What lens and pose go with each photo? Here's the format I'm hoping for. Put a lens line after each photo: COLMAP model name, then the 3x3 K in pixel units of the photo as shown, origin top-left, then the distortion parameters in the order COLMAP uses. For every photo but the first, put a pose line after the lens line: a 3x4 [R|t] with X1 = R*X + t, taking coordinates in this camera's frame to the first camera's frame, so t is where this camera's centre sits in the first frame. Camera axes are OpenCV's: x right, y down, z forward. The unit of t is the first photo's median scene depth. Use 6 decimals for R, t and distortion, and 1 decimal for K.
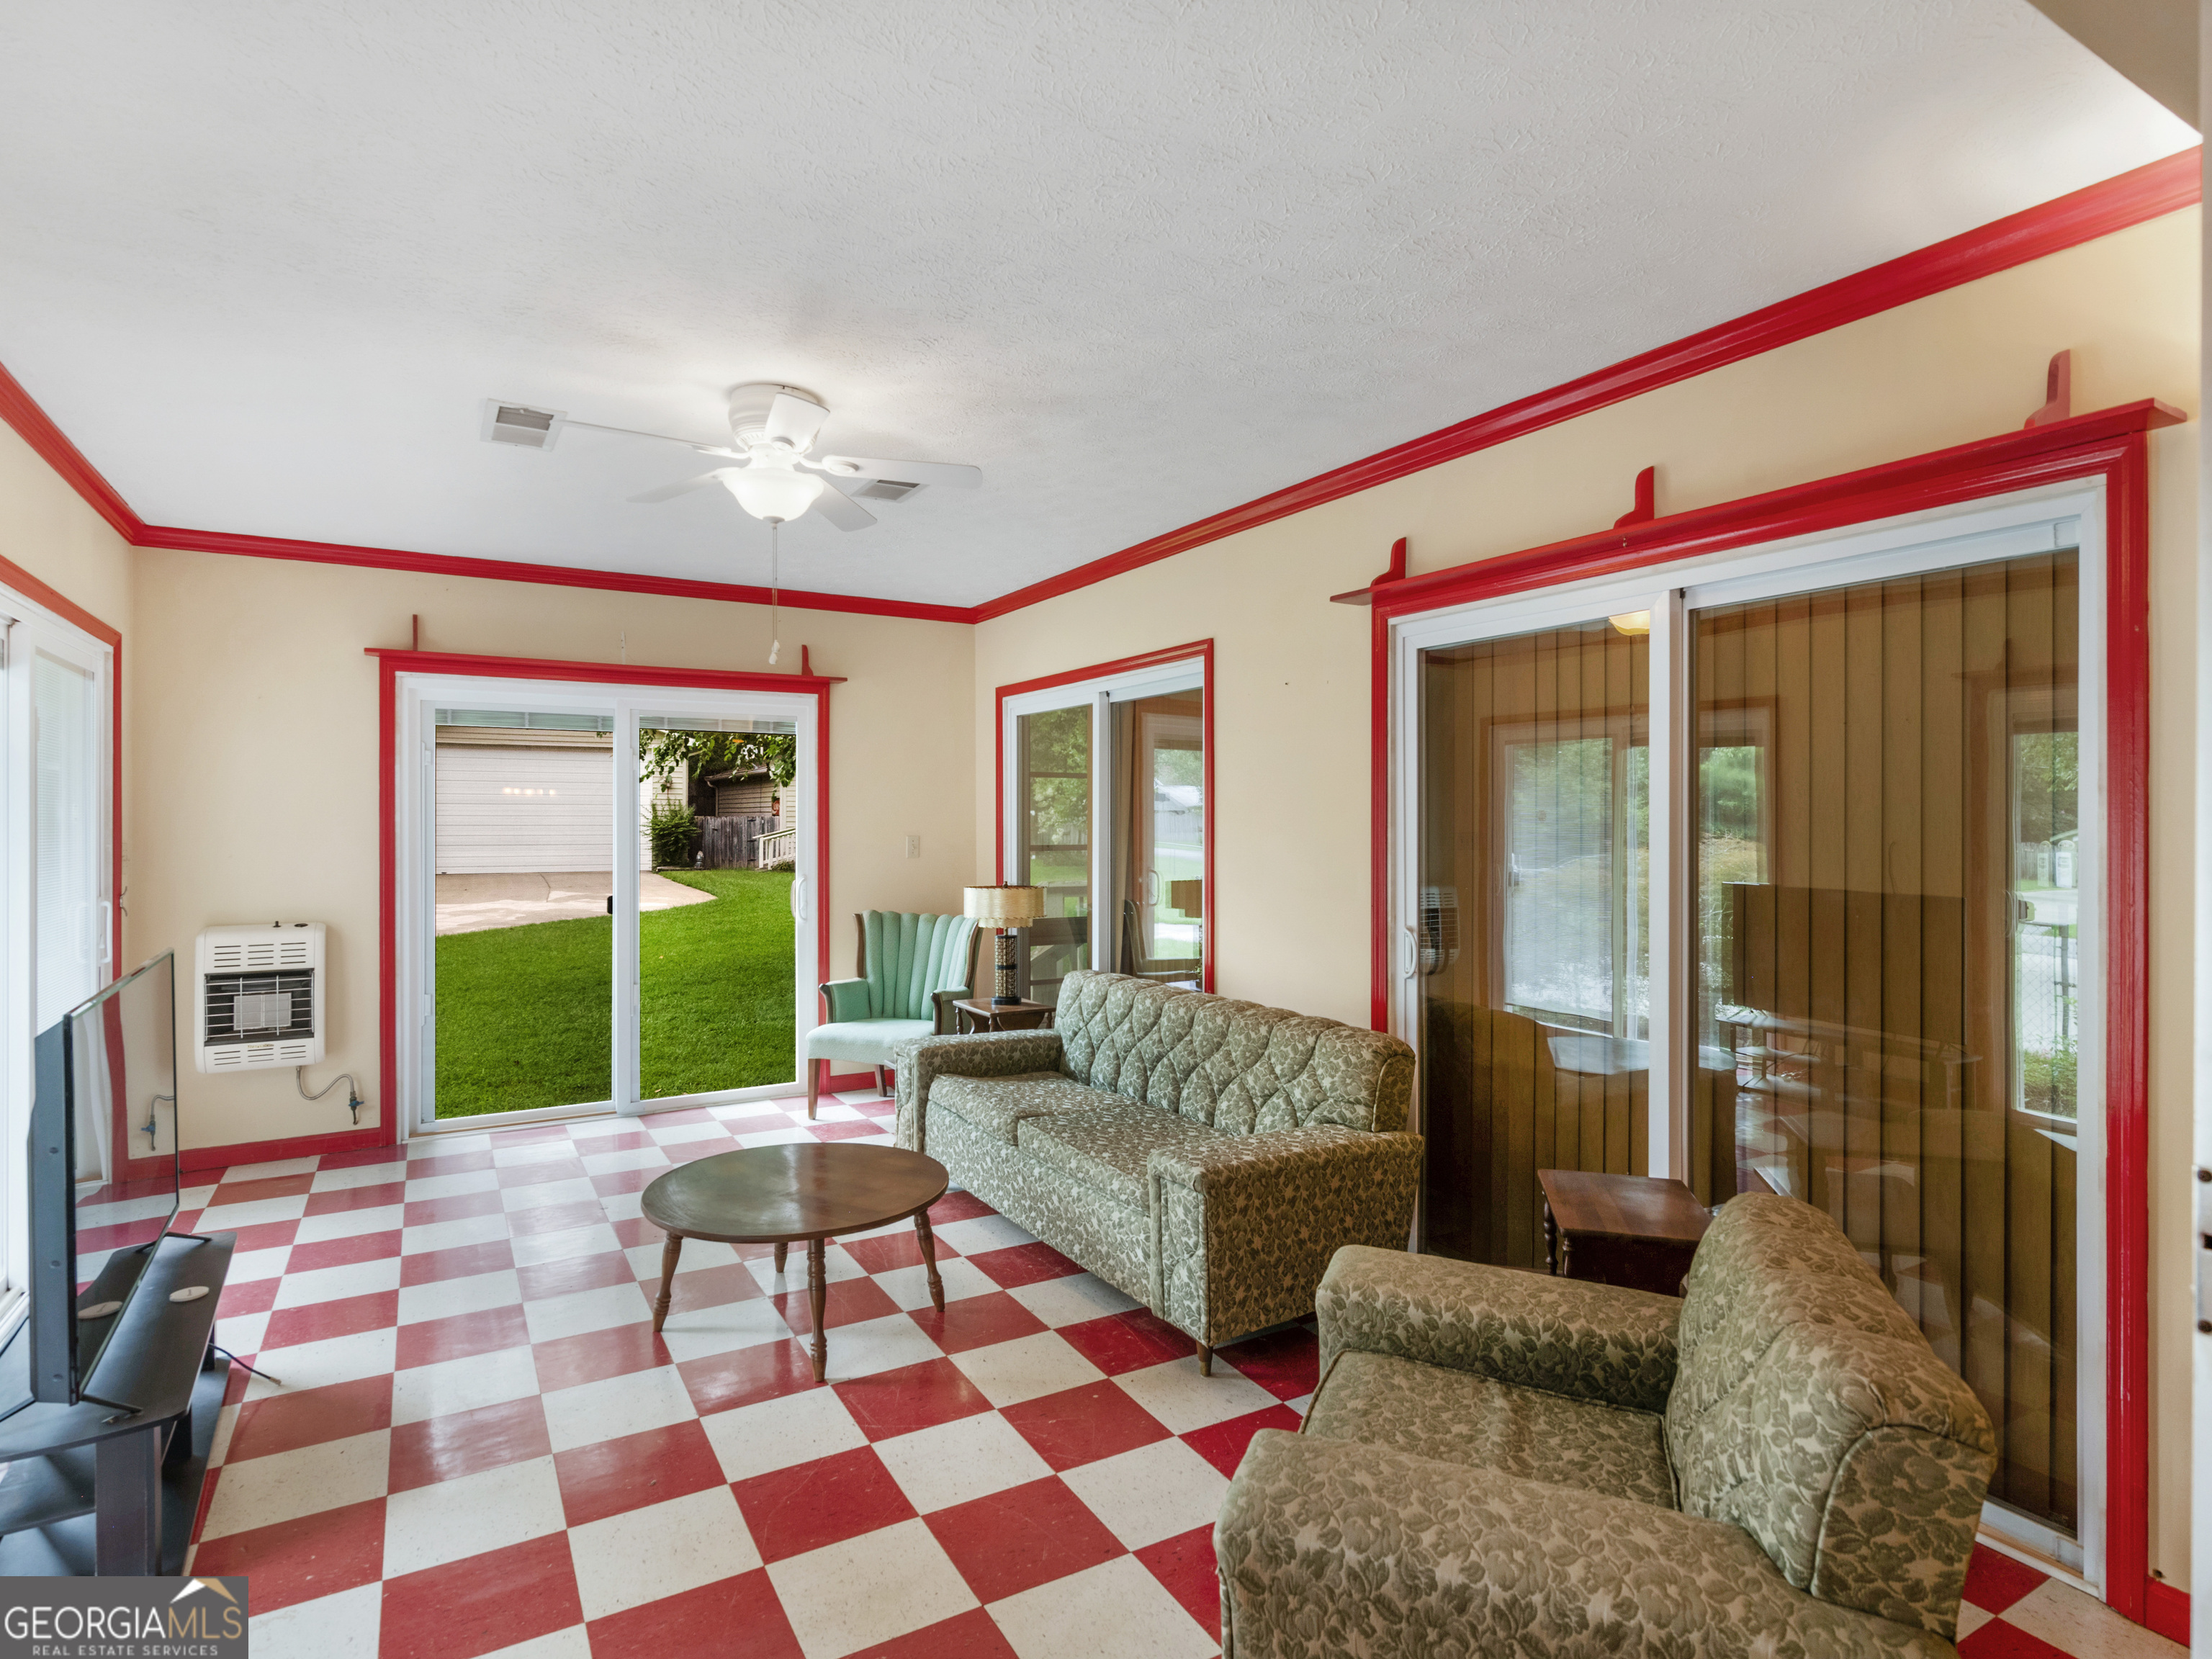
lens RADIAL K [[1161.6, 0, 1100.8], [0, 1161.6, 818.3], [0, 0, 1]] dist [0.005755, -0.001831]
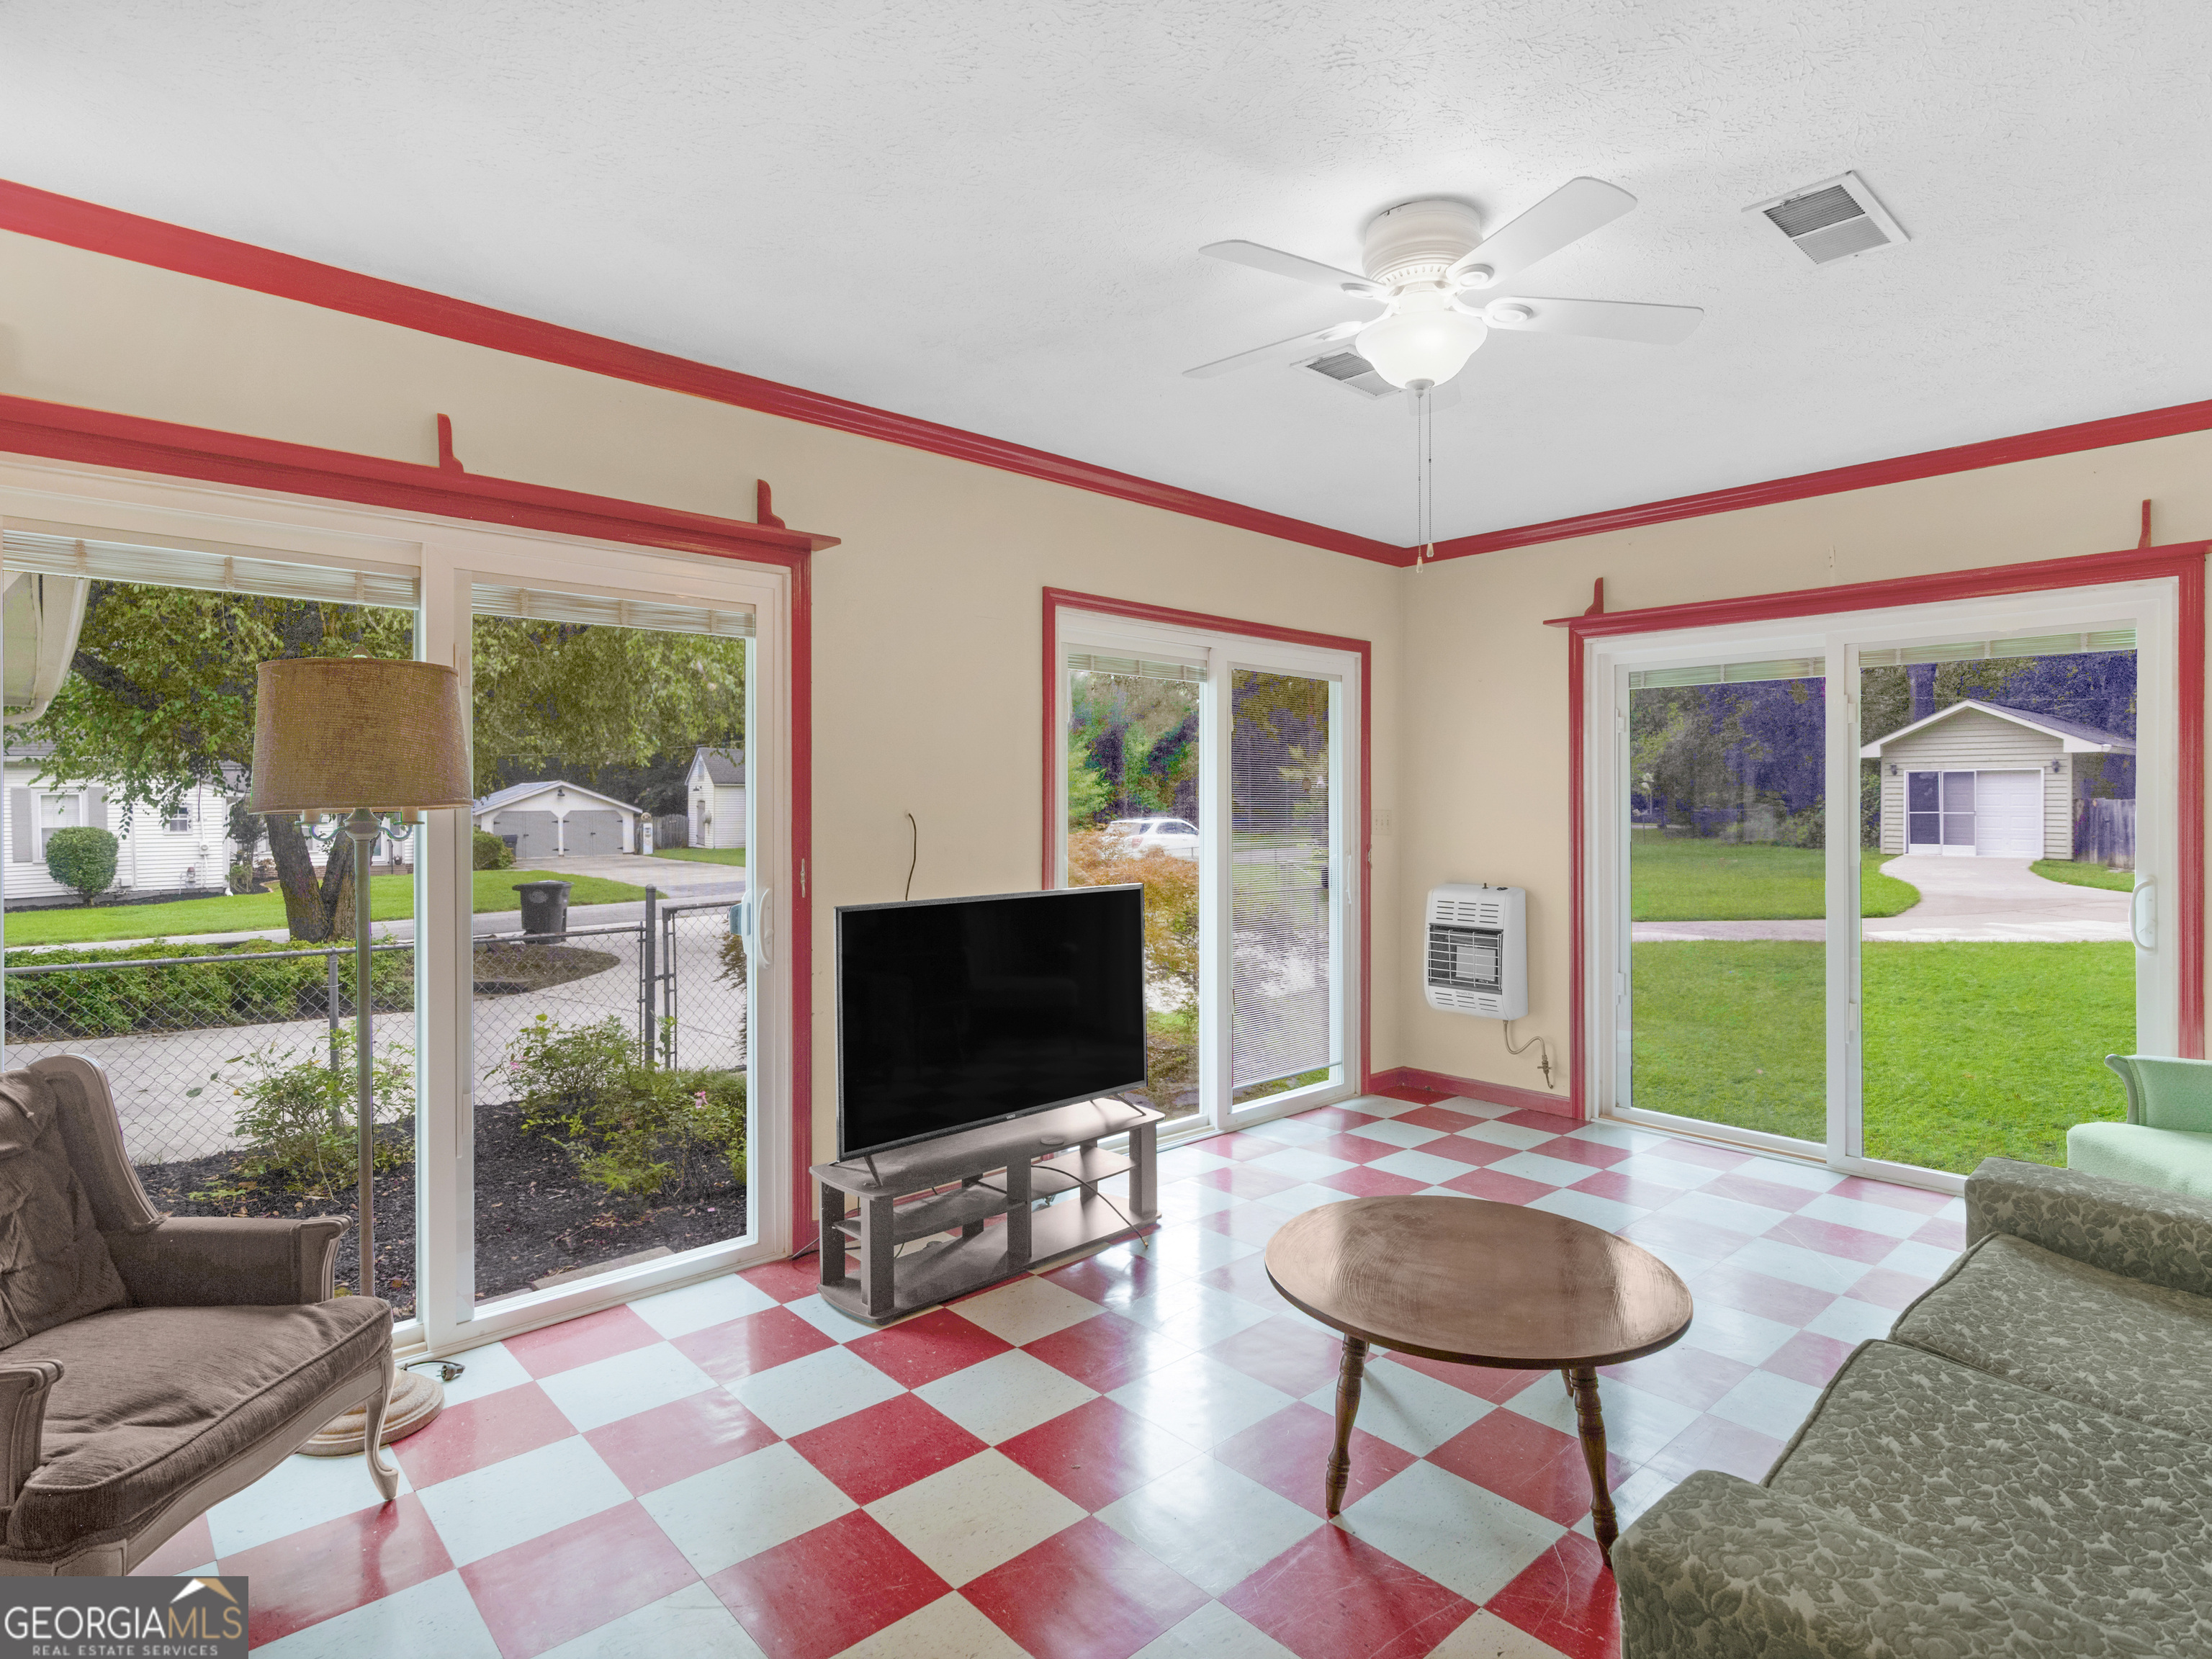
lens RADIAL K [[1161.6, 0, 1110.2], [0, 1161.6, 797.7], [0, 0, 1]] dist [0.005755, -0.001831]
pose [[0.214994, -0.005407, -0.976600, 0.283148], [0.002391, 0.999985, -0.005010, 0.012865], [0.976612, -0.001258, 0.215004, 0.420553]]
